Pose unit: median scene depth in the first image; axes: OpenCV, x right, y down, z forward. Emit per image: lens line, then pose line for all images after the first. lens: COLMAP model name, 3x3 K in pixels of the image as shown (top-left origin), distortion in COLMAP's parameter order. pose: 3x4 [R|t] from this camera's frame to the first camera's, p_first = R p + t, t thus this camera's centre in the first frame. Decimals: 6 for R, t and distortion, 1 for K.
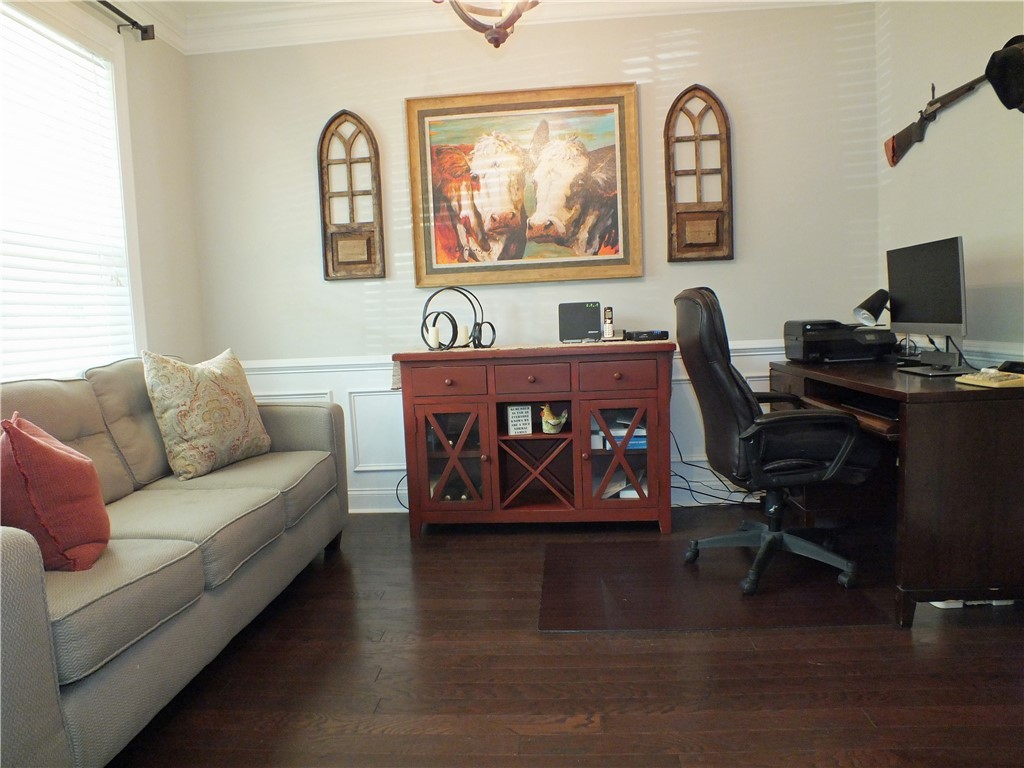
lens RADIAL K [[655.0, 0, 510.9], [0, 655.0, 382.4], [0, 0, 1]] dist [-0.073878, 0.029257]
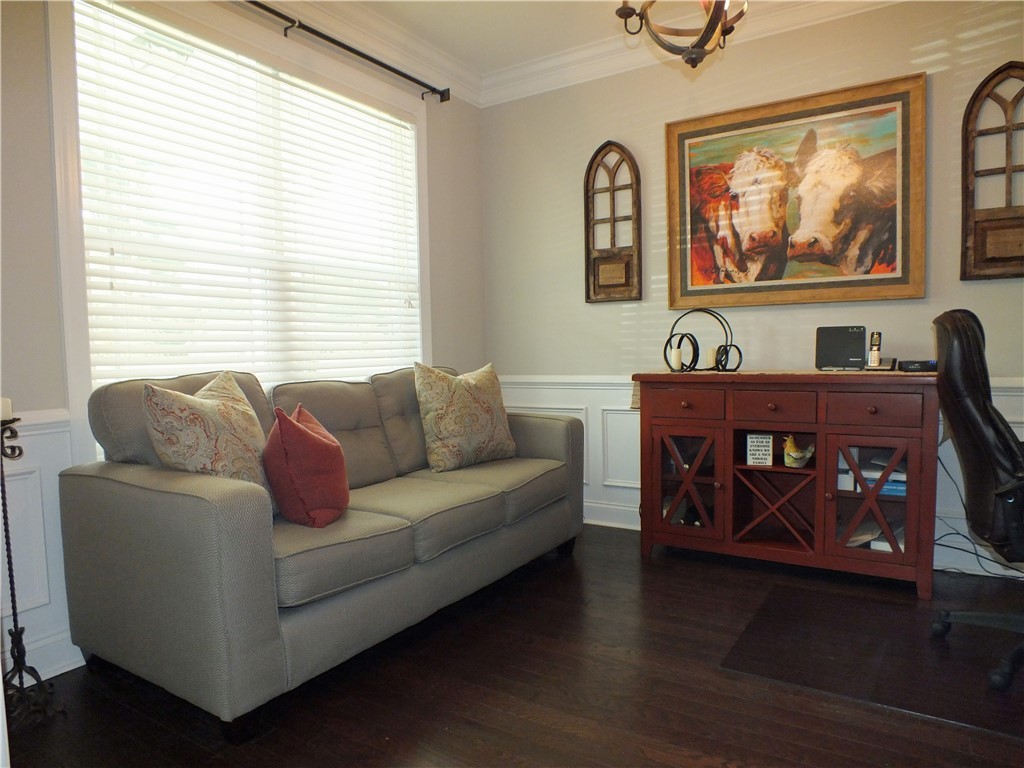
lens RADIAL K [[655.0, 0, 506.8], [0, 655.0, 393.1], [0, 0, 1]] dist [-0.073878, 0.029257]
pose [[0.878228, 0.056751, -0.474864, 0.130686], [-0.063104, 0.998004, 0.002566, -0.003840], [0.474061, 0.027712, 0.880056, 0.001138]]
